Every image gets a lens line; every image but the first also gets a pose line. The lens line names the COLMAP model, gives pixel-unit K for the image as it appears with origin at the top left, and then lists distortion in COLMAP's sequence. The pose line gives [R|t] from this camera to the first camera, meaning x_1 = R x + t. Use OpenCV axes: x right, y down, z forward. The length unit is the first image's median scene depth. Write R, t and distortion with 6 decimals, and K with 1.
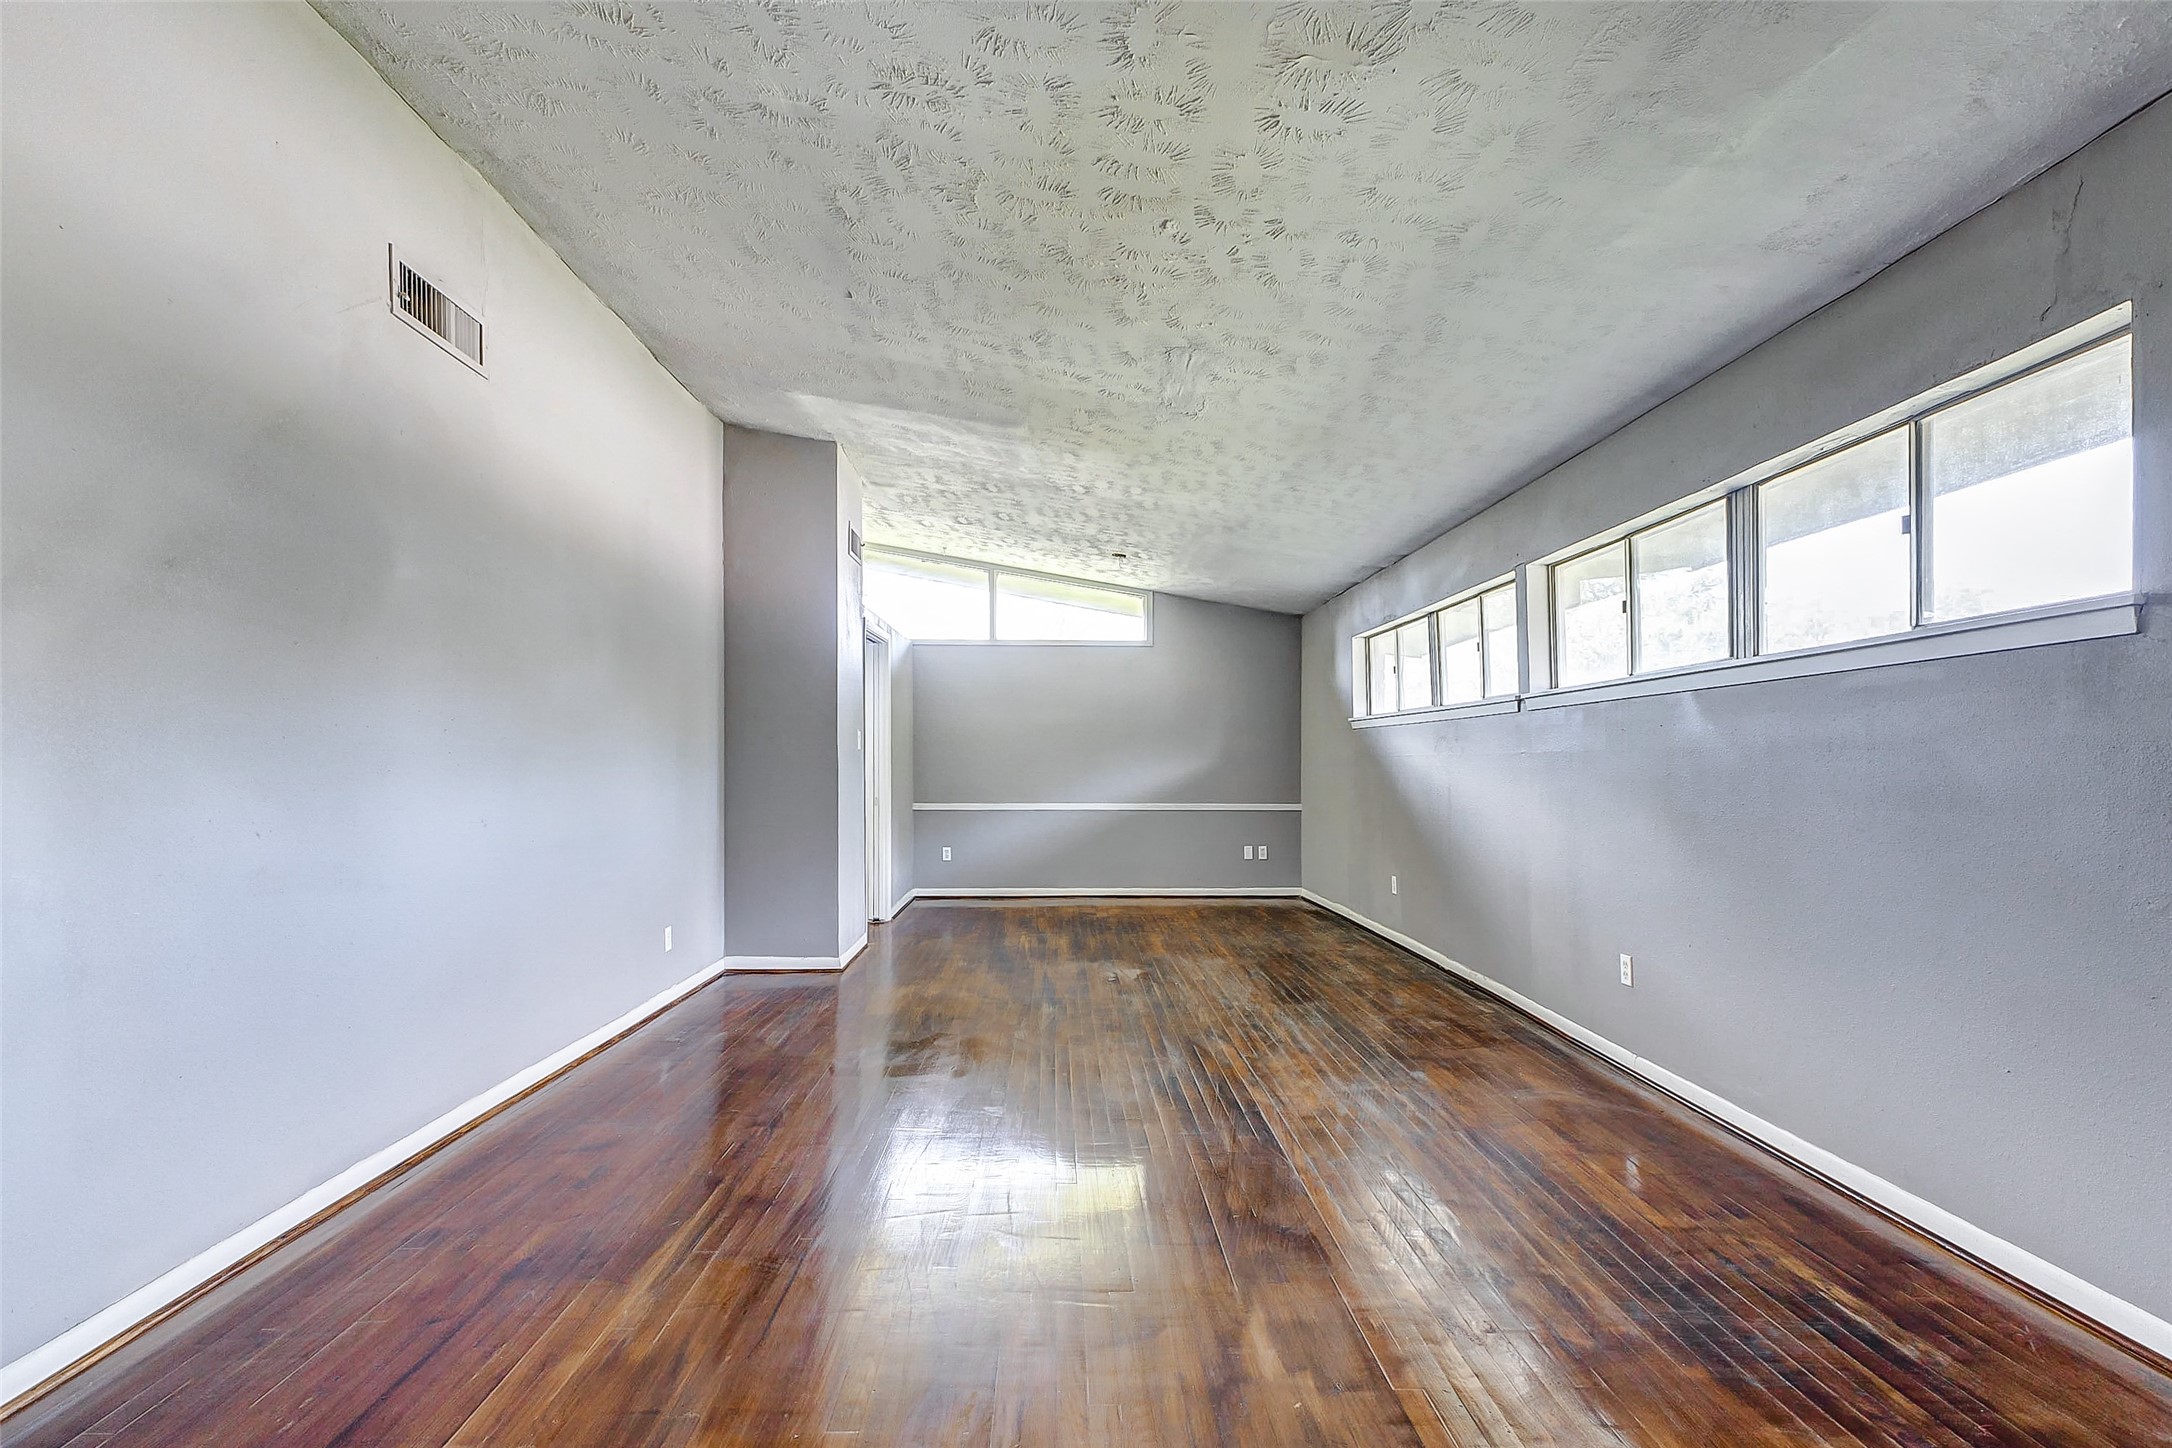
lens RADIAL K [[937.8, 0, 1086.5], [0, 937.8, 711.1], [0, 0, 1]] dist [0.011691, -0.004711]
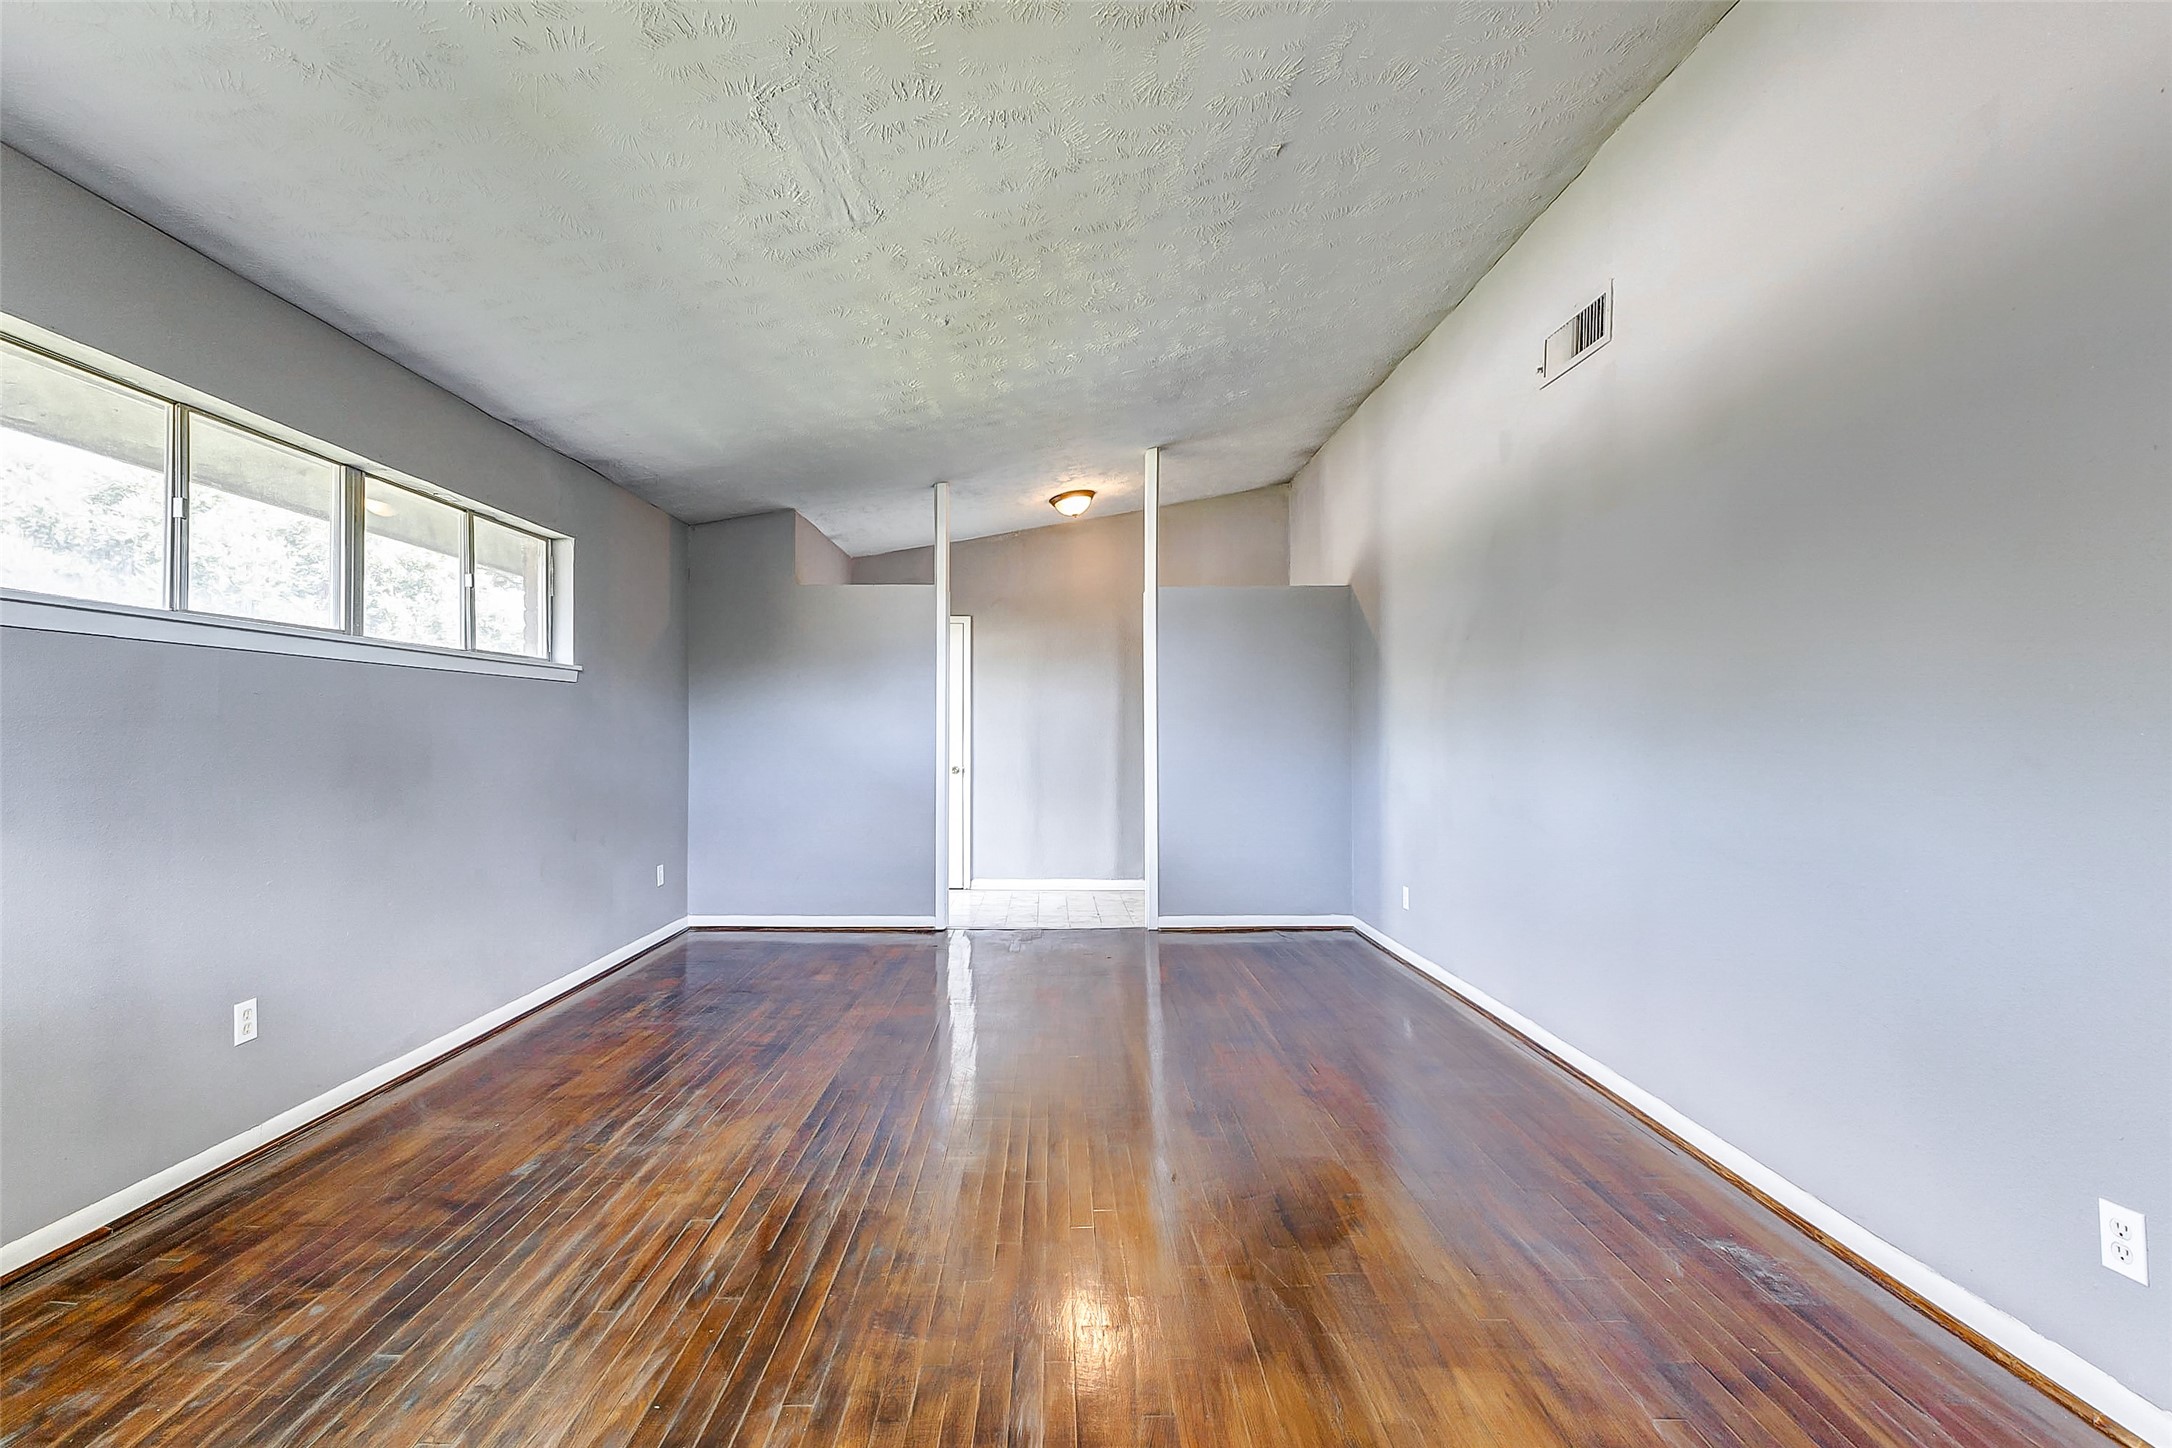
lens RADIAL K [[965.6, 0, 1081.7], [0, 965.6, 731.2], [0, 0, 1]] dist [0.011352, -0.000160]
pose [[-0.999962, 0.005832, 0.006494, -0.077874], [0.005408, 0.997968, -0.063483, 0.096941], [-0.006851, -0.063446, -0.997962, 1.689237]]
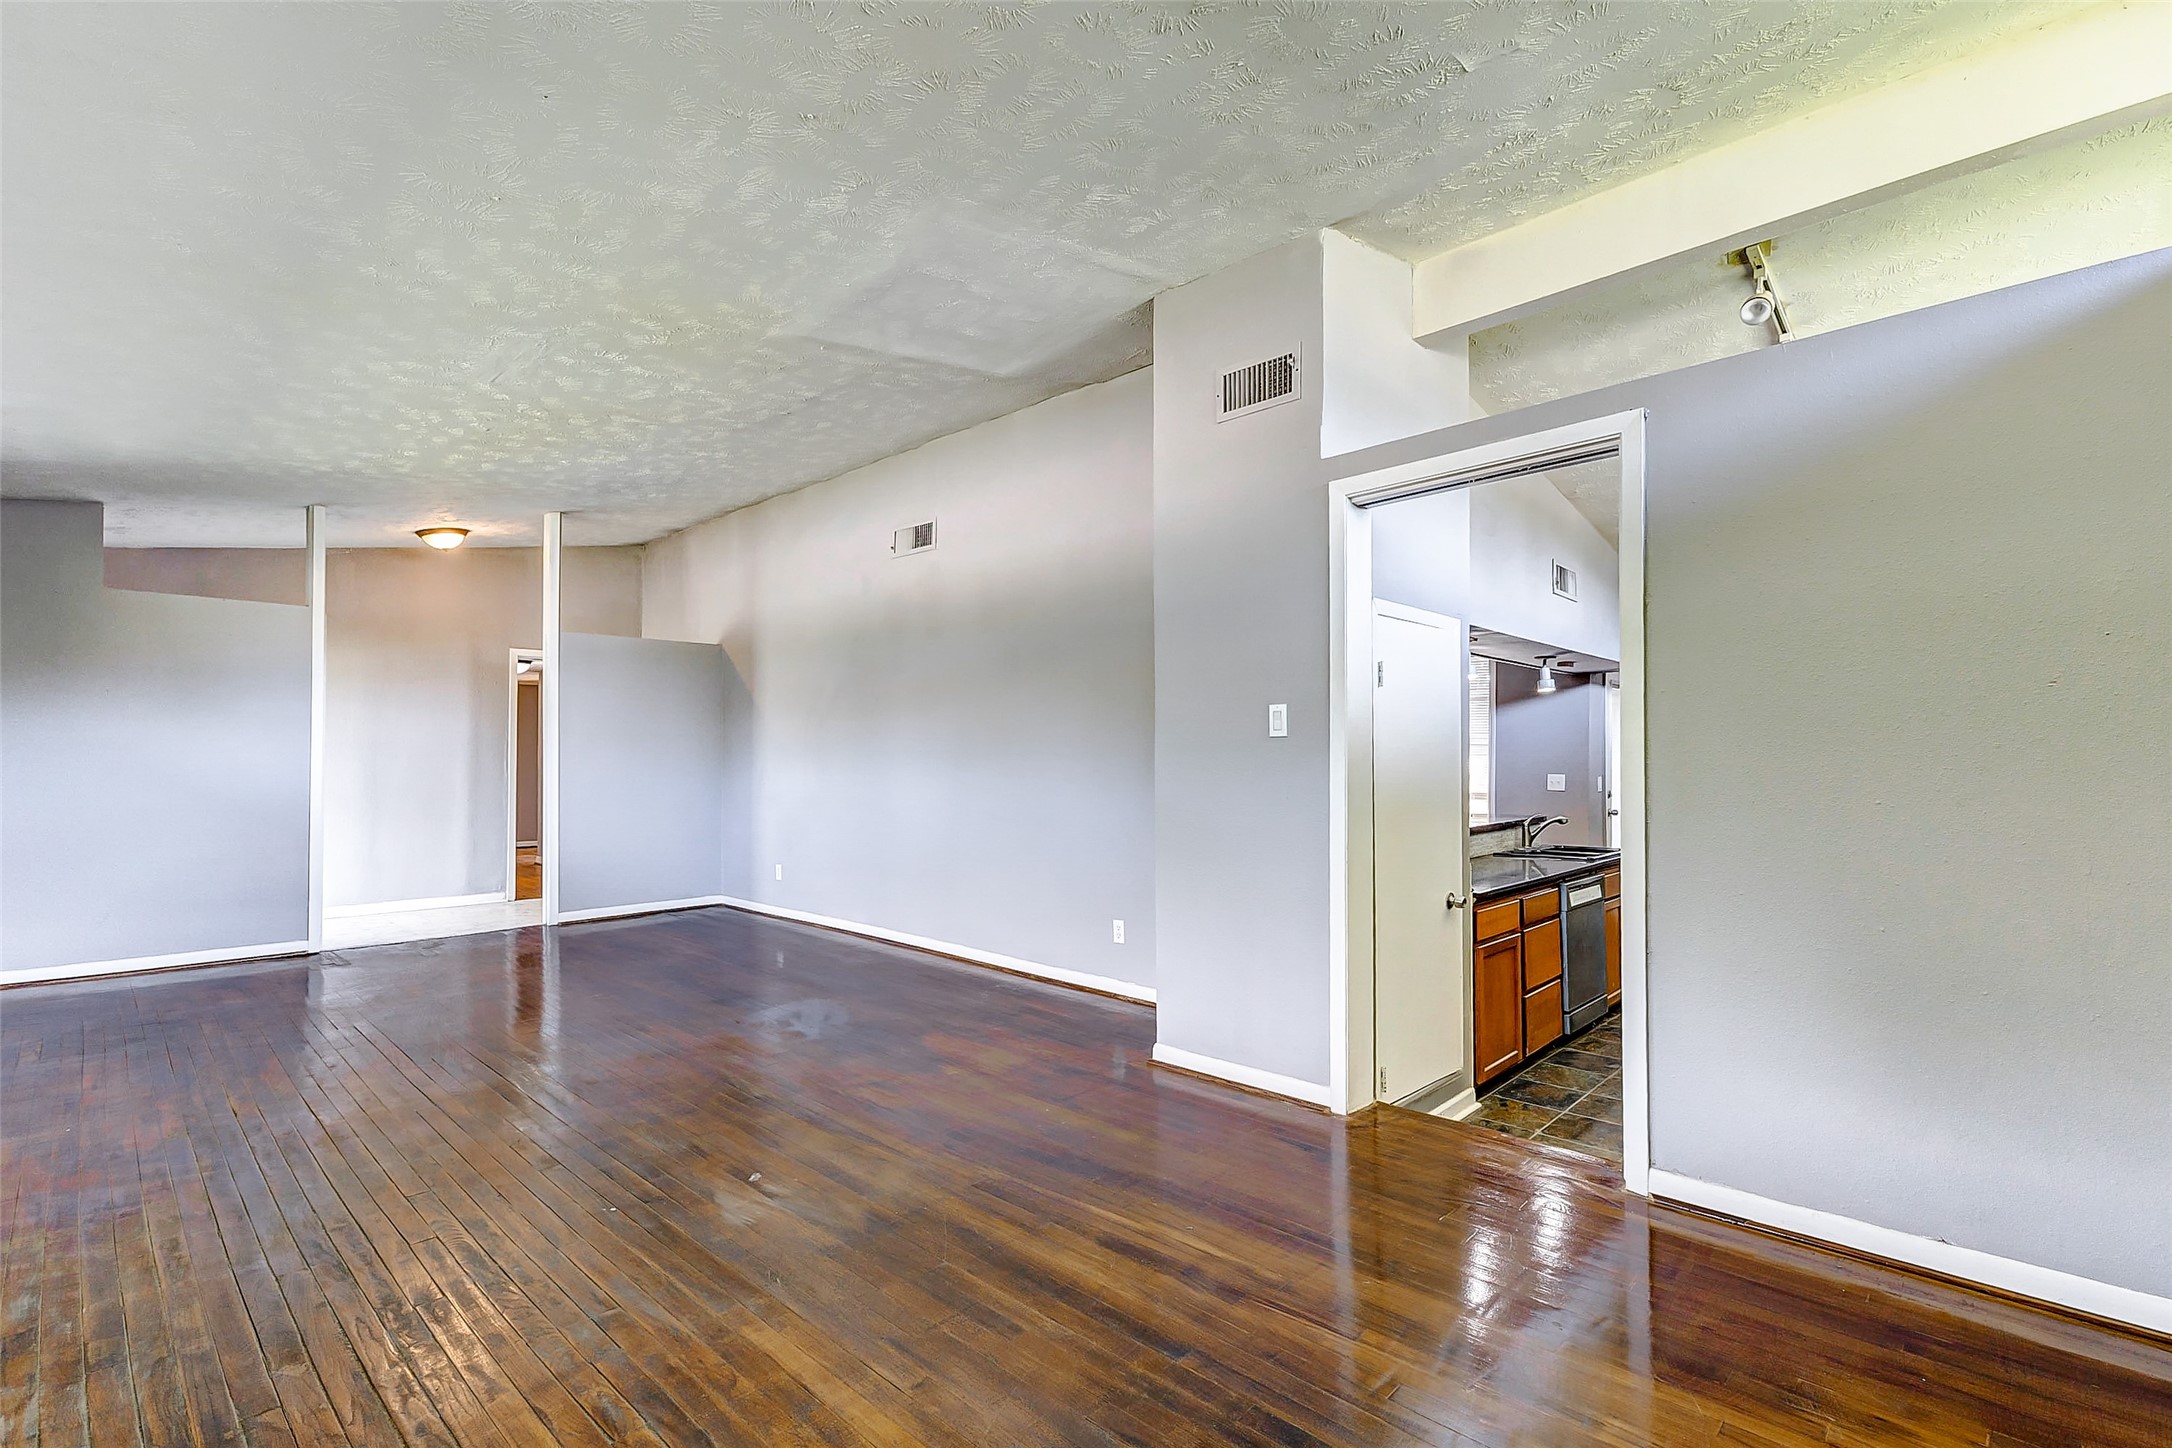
lens RADIAL K [[968.0, 0, 1083.6], [0, 968.0, 760.5], [0, 0, 1]] dist [0.000577, -0.000083]
pose [[-0.707581, 0.006244, -0.706604, 0.380584], [0.044273, 0.998388, -0.035512, 0.116893], [0.705244, -0.056411, -0.706717, 2.104068]]
